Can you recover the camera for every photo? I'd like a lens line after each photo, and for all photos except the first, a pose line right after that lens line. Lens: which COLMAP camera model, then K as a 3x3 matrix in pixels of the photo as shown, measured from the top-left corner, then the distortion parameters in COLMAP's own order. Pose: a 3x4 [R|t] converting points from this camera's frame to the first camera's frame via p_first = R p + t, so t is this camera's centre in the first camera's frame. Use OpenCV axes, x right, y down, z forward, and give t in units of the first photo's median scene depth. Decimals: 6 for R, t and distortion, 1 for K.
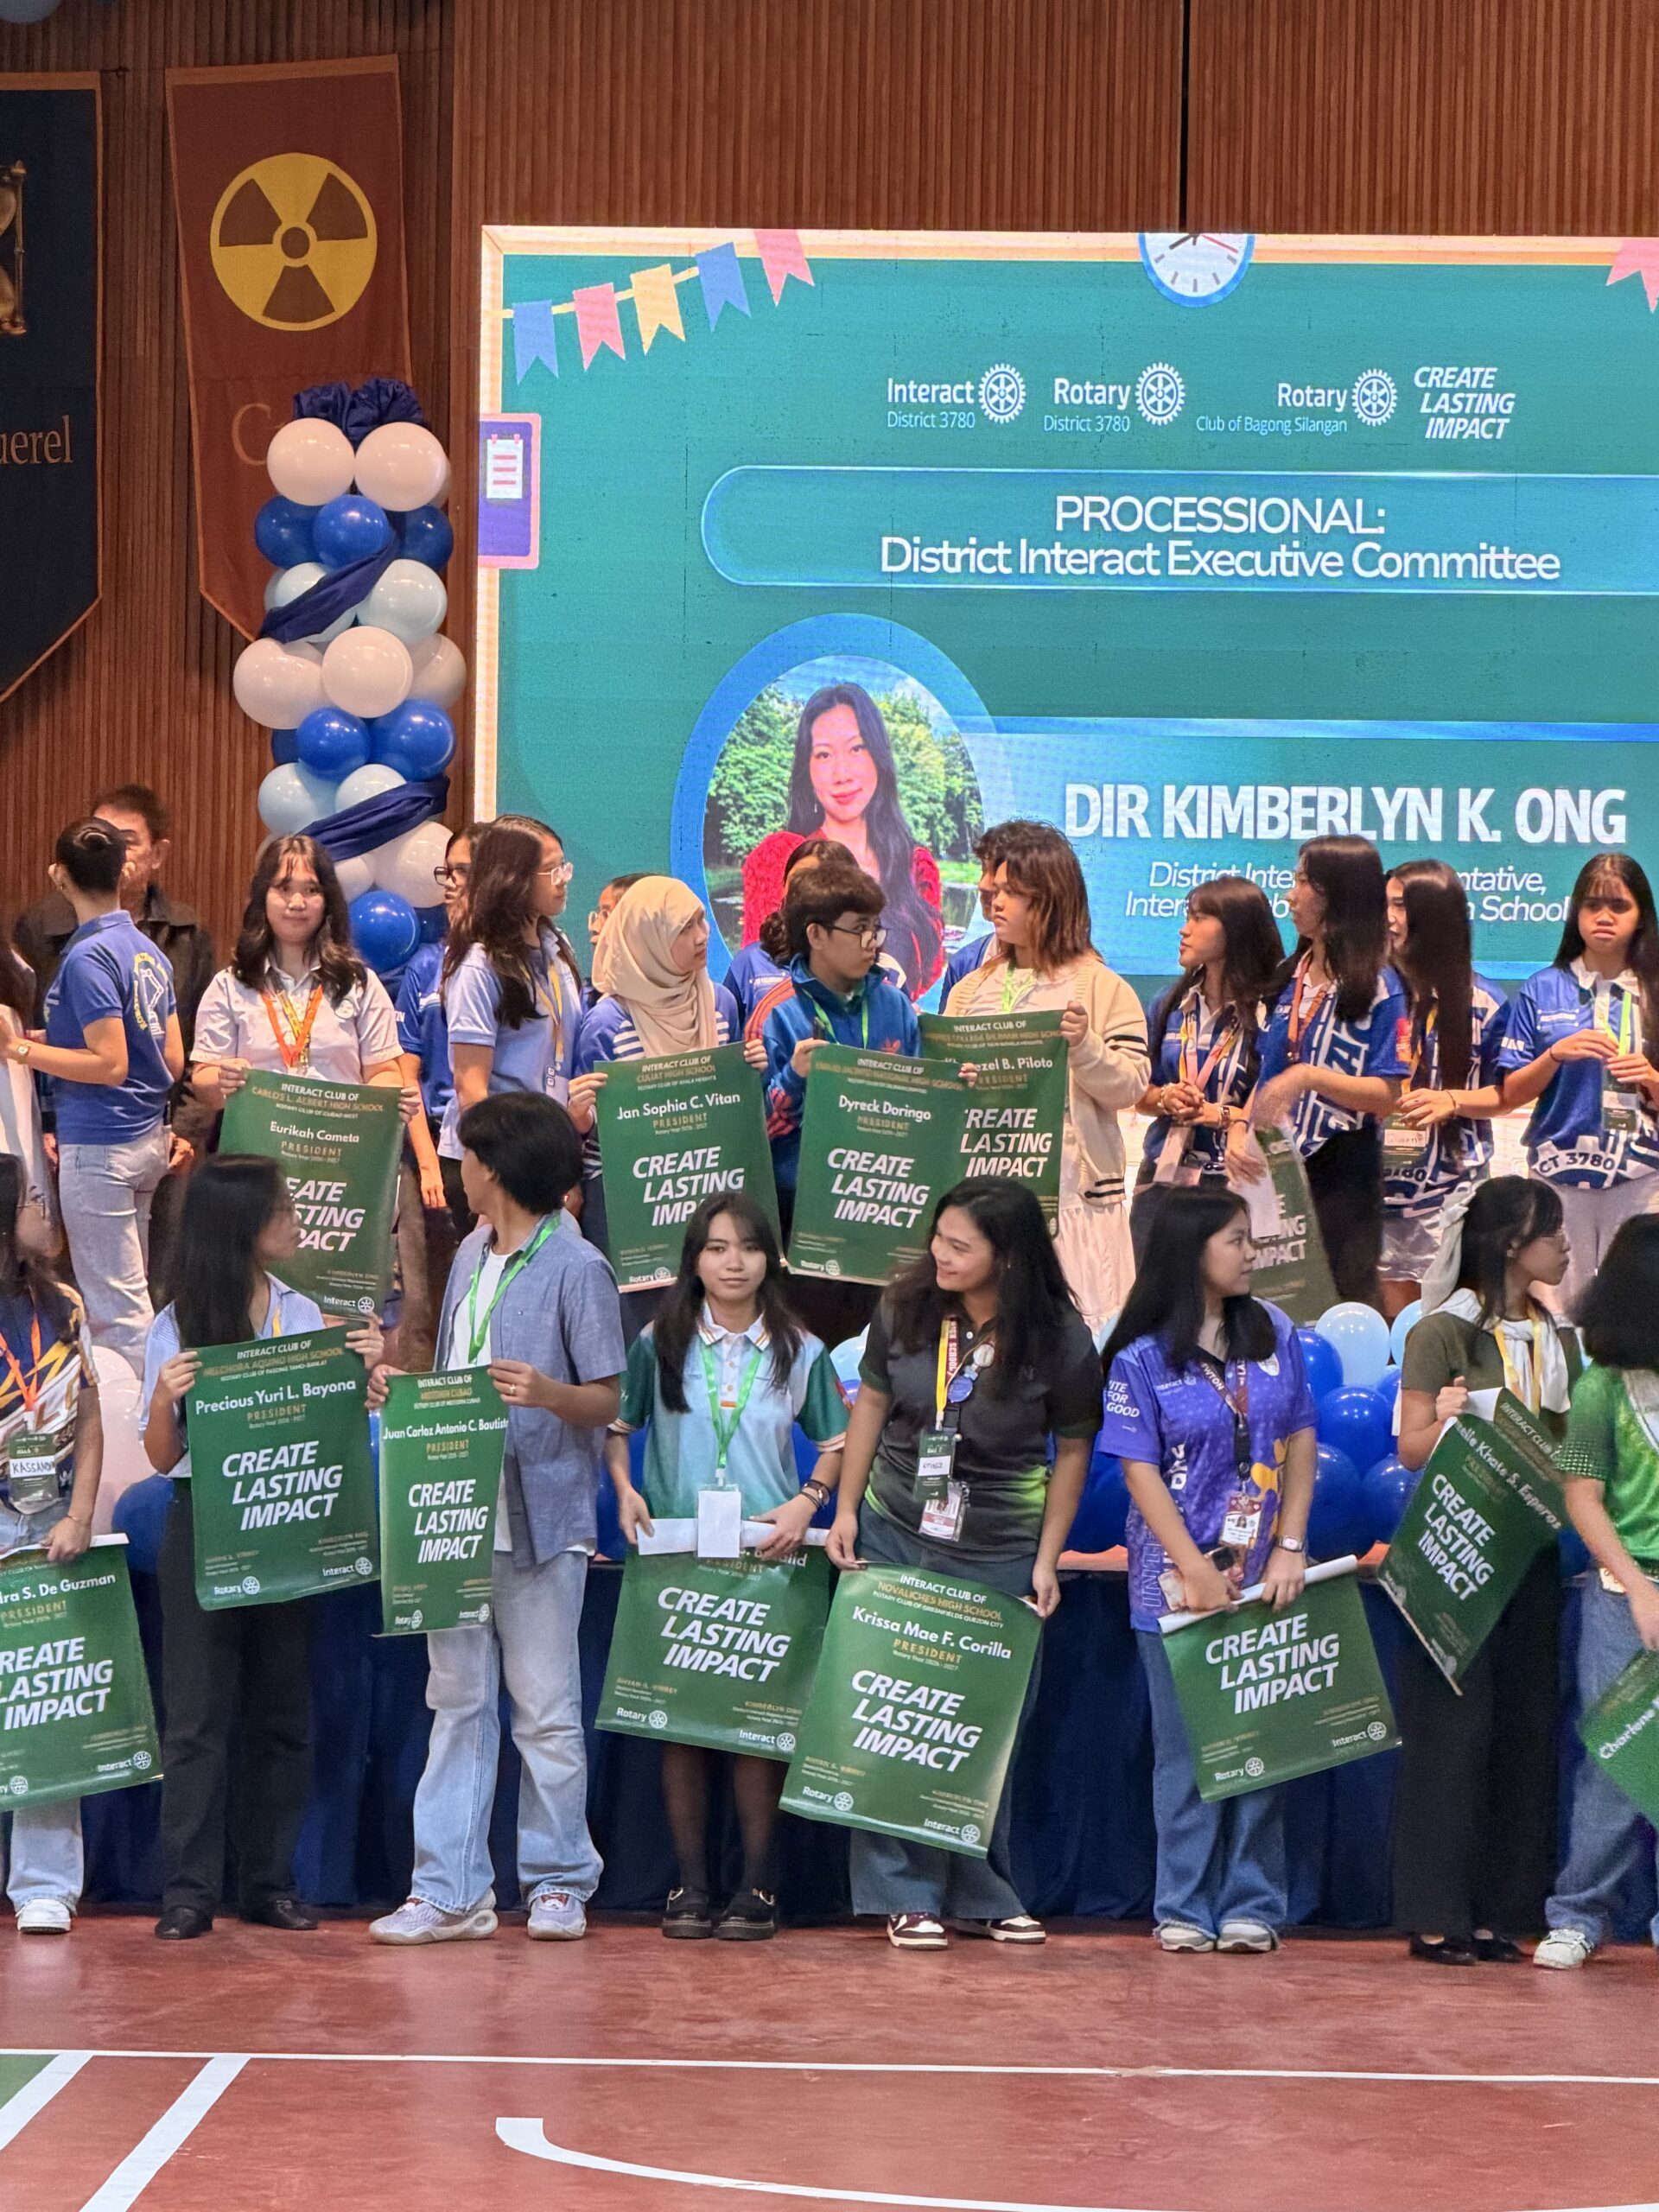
lens RADIAL K [[8889.4, 0, 839.1], [0, 8889.4, 1106.4], [0, 0, 1]] dist [0.165270, 0.000000]
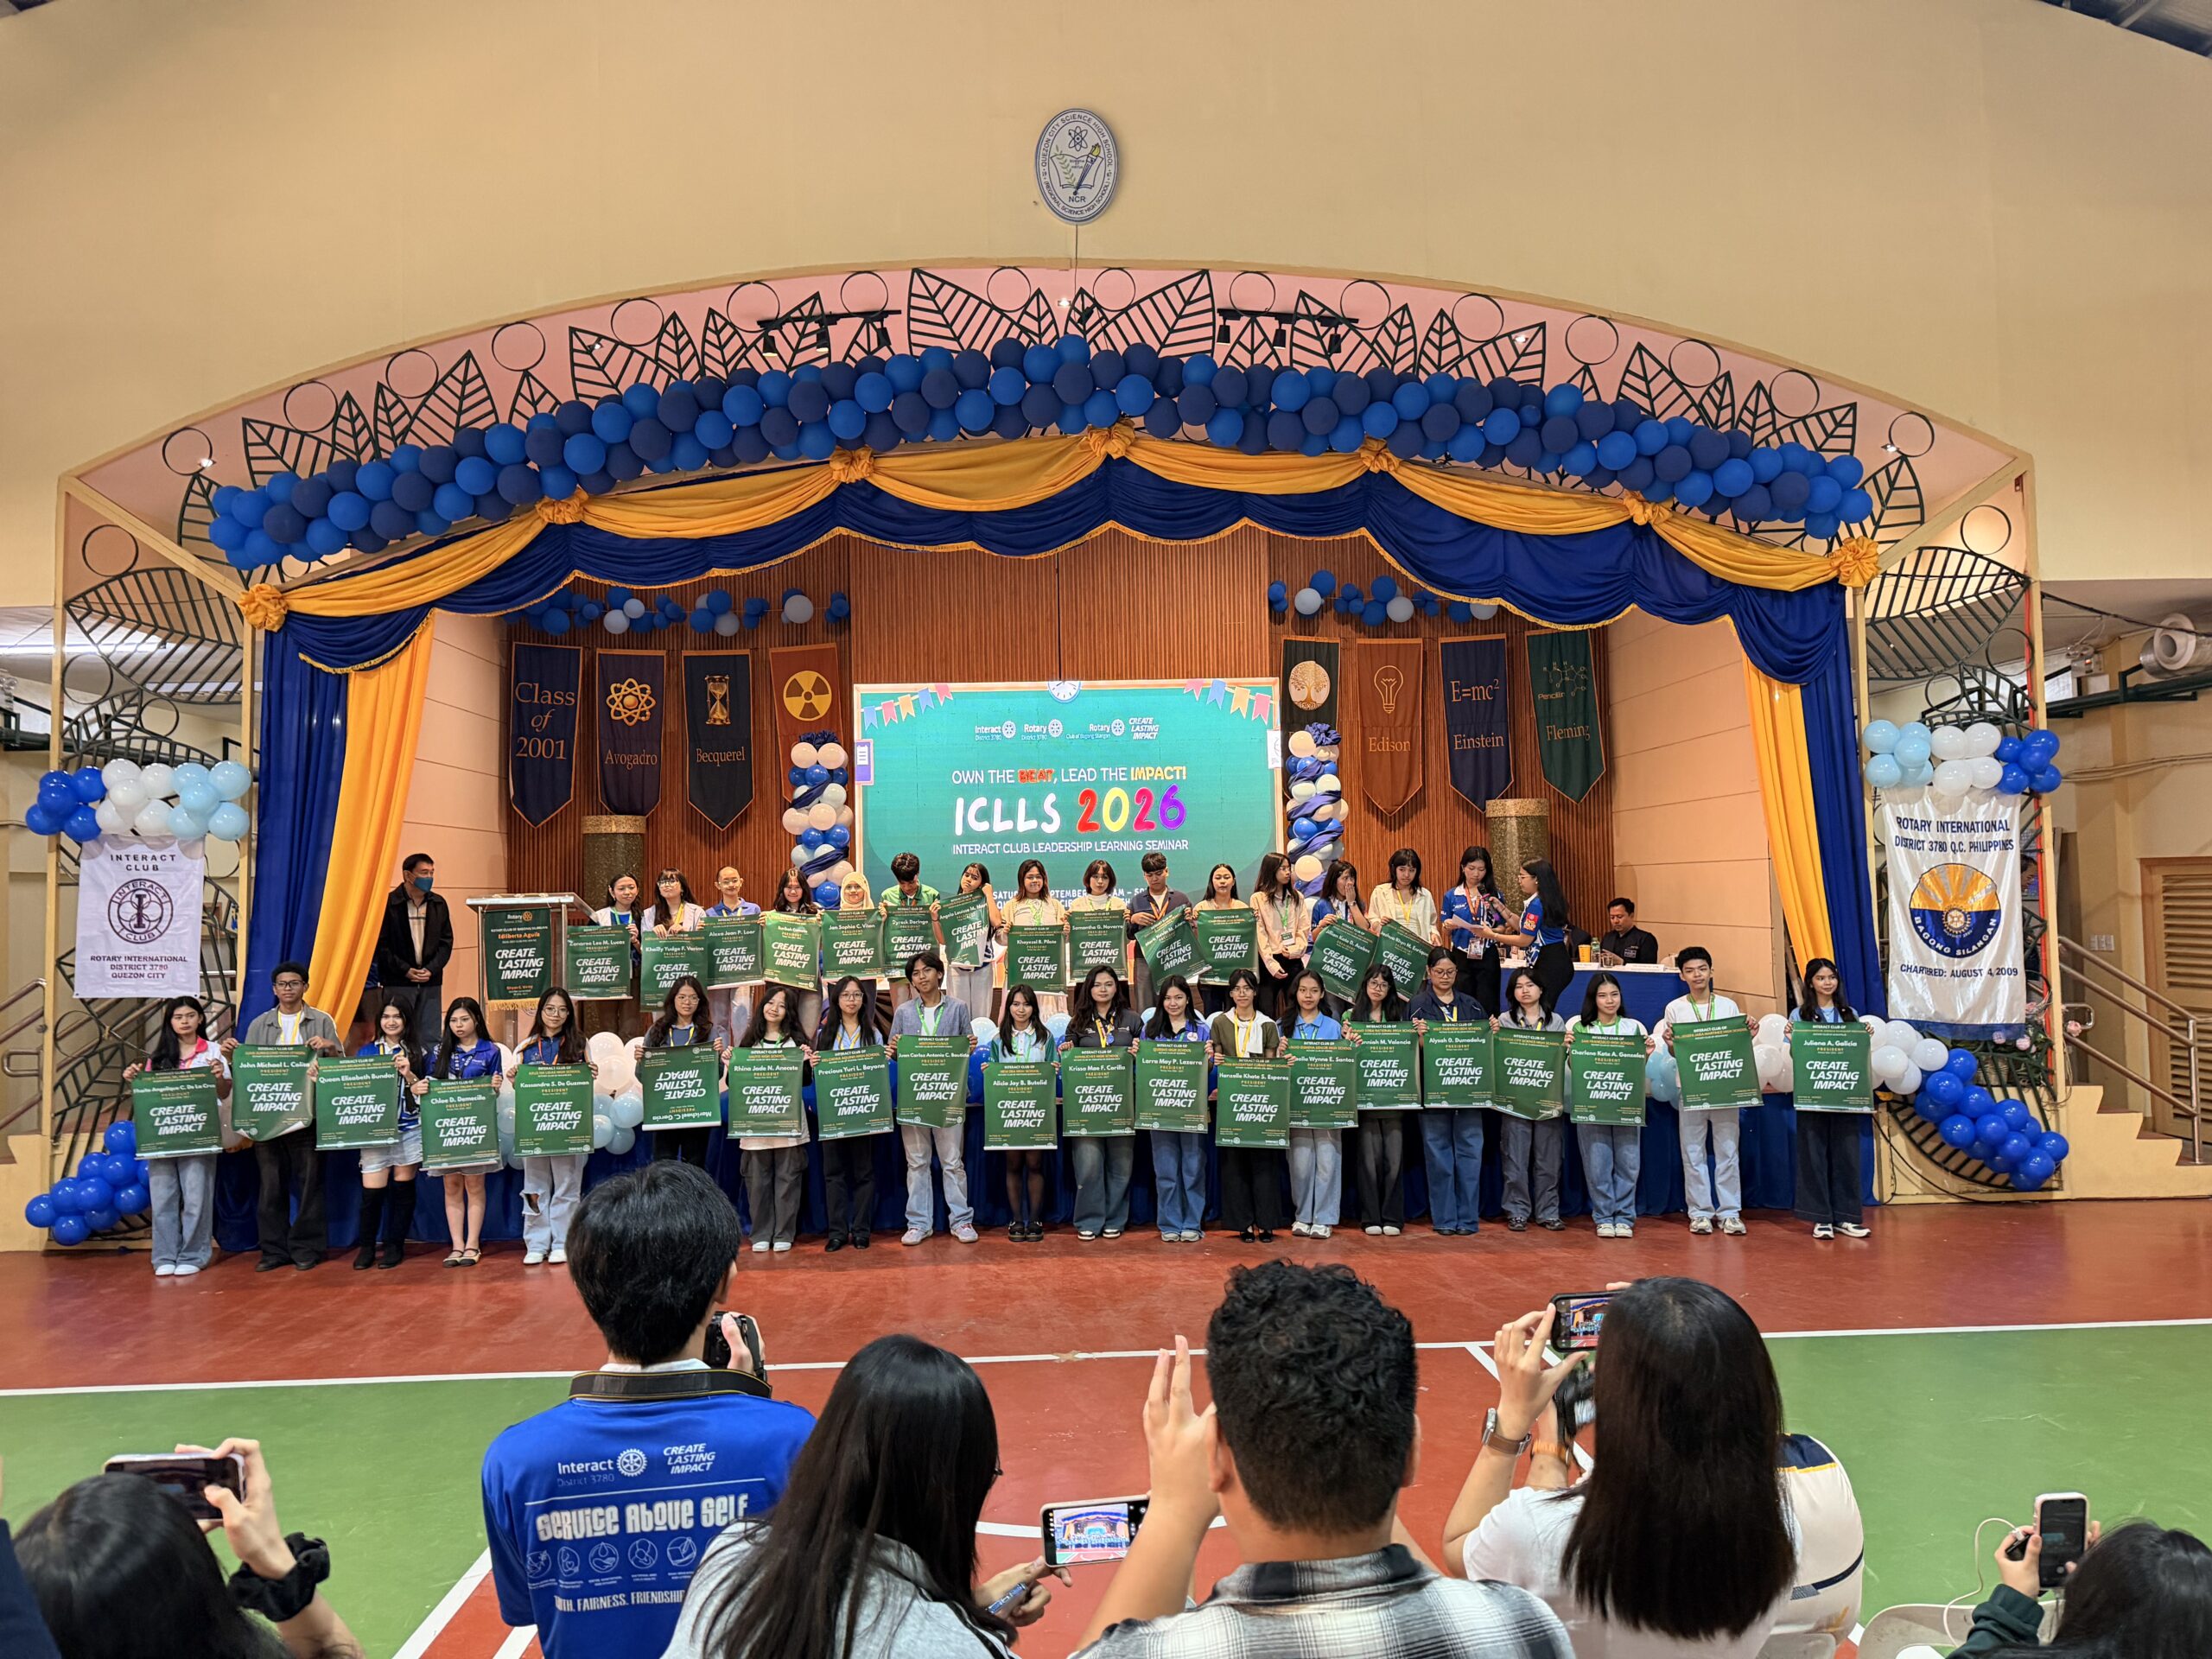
lens RADIAL K [[1570.7, 0, 1116.1], [0, 1570.7, 835.7], [0, 0, 1]] dist [0.077073, -0.055940]
pose [[0.996615, -0.034090, 0.074804, 0.012709], [0.036522, 0.998840, -0.031382, -0.019009], [-0.073647, 0.034007, 0.996704, 0.398596]]
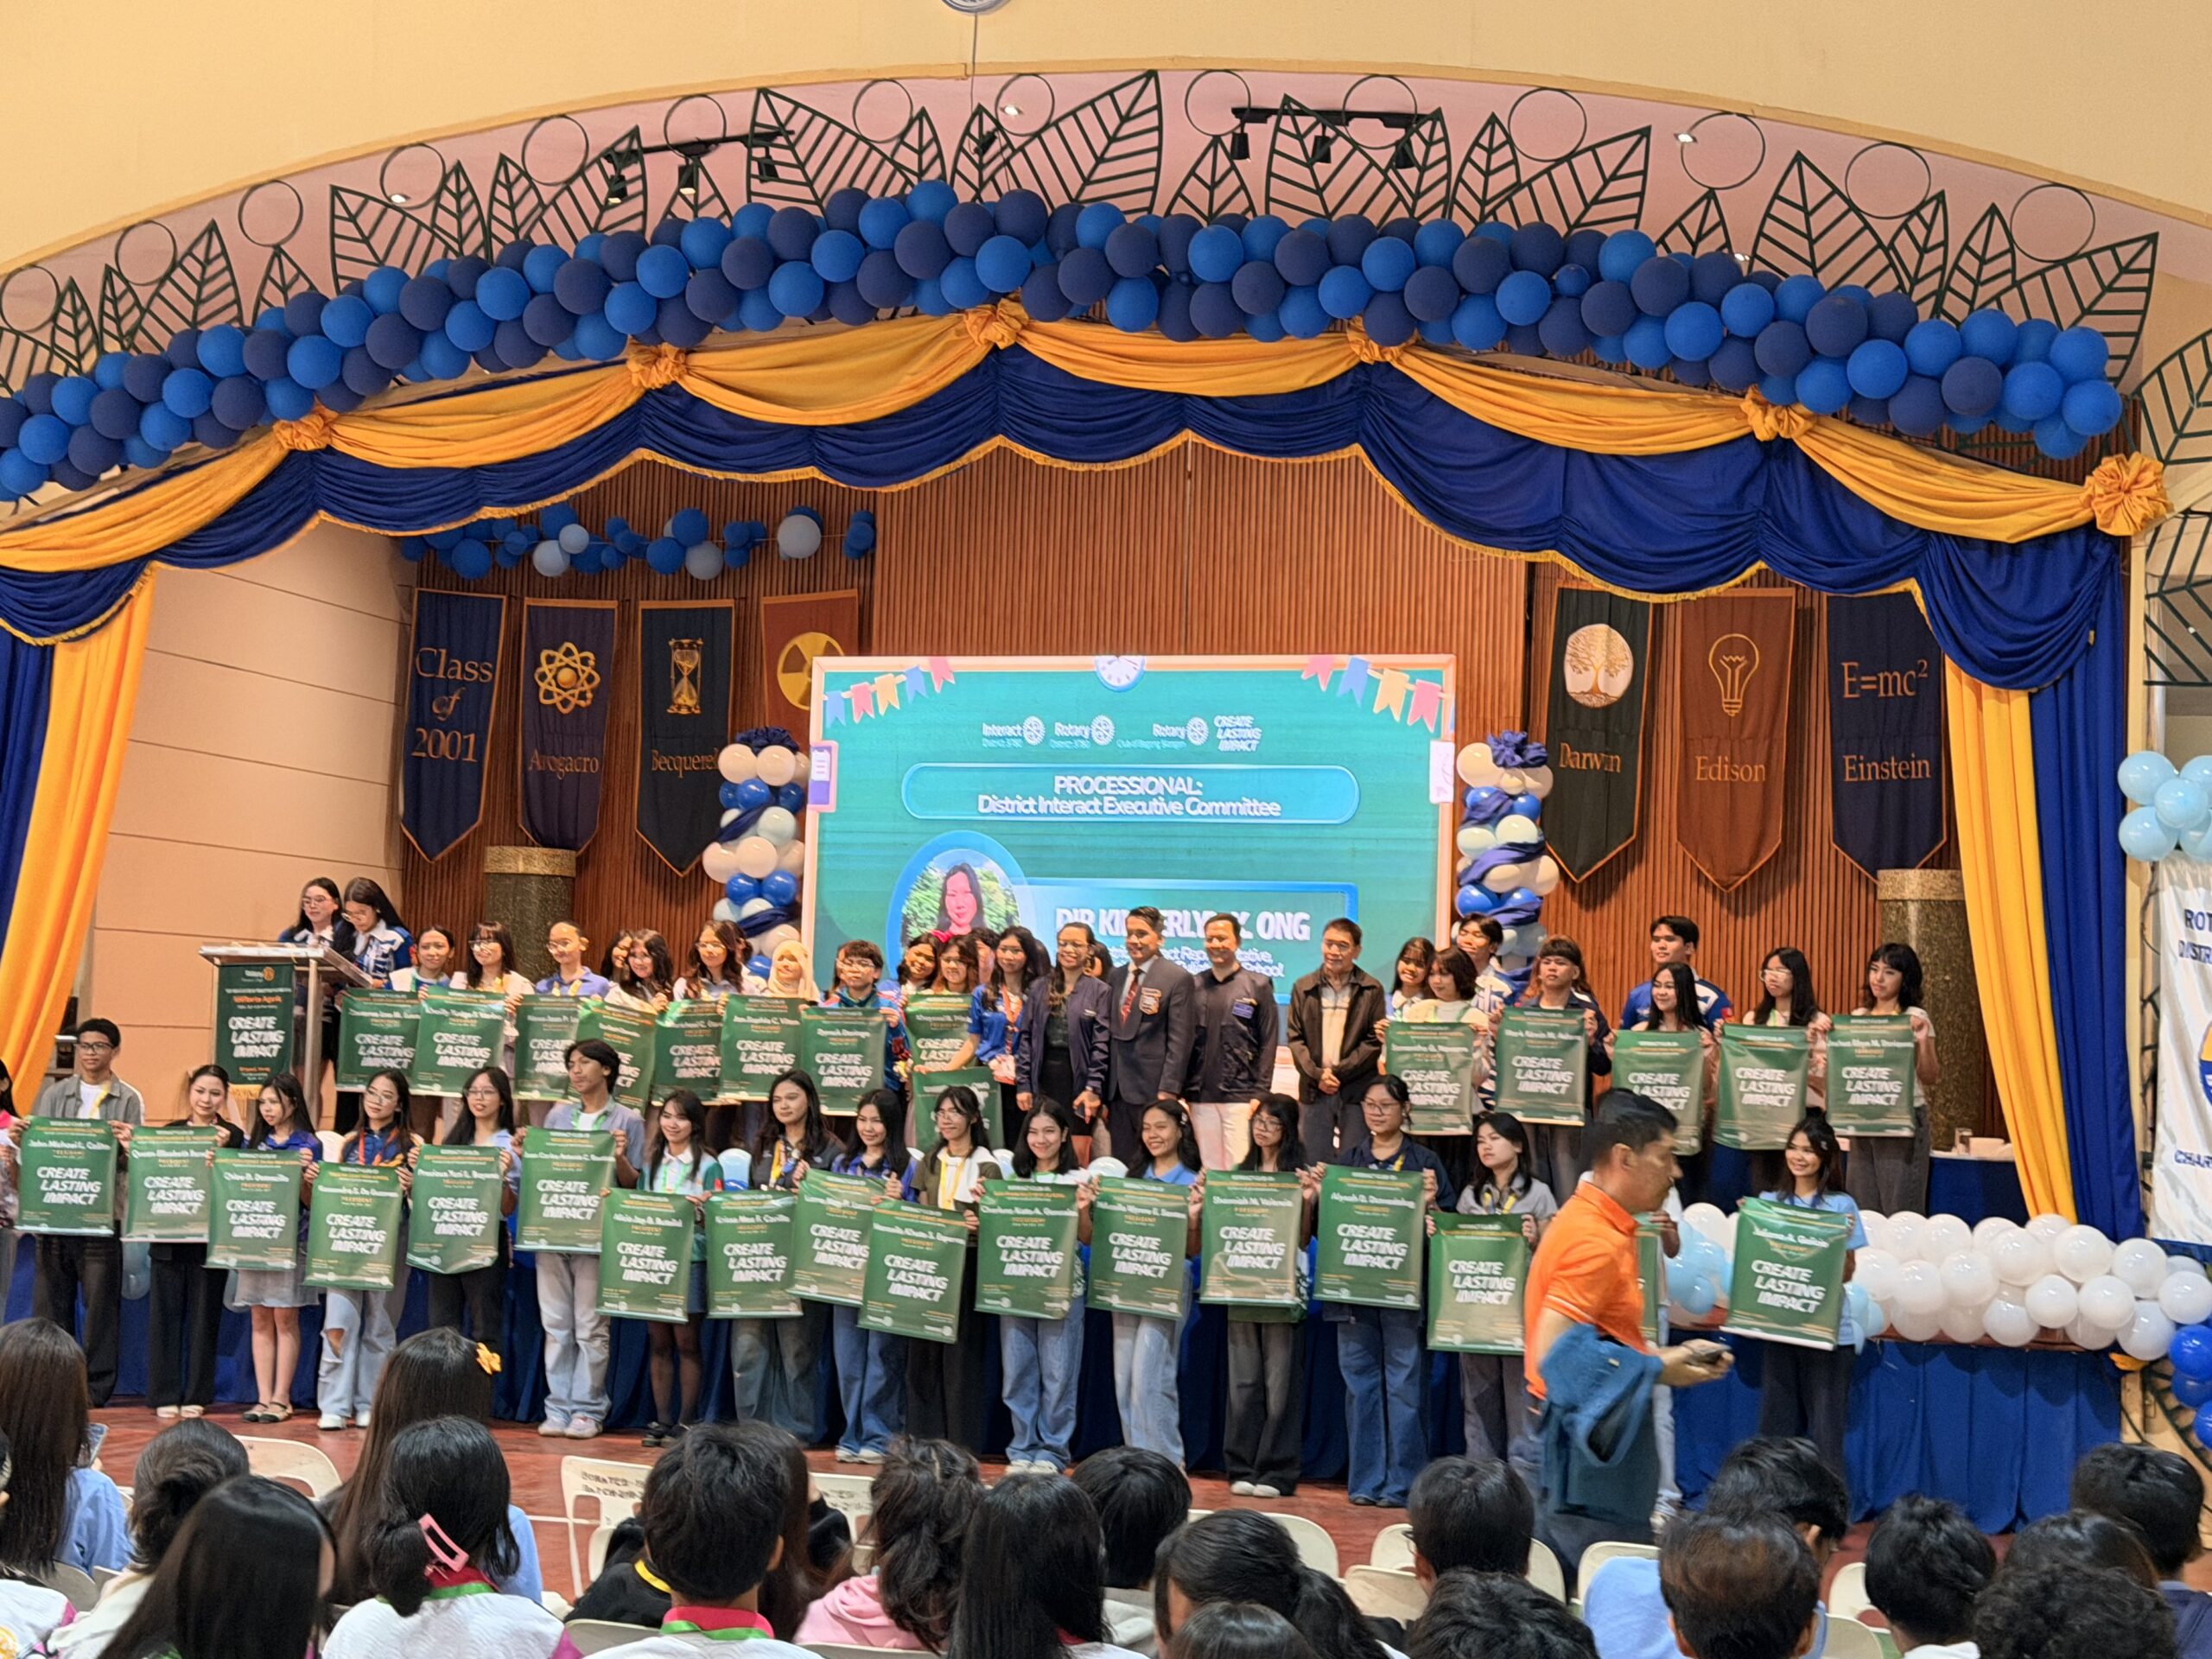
lens RADIAL K [[3428.3, 0, 1058.5], [0, 3428.3, 809.7], [0, 0, 1]] dist [0.159875, 0.000000]
pose [[0.964171, -0.001924, -0.265274, 0.247611], [-0.017968, 0.997204, -0.072537, 0.000376], [0.264672, 0.074704, 0.961441, 0.191460]]
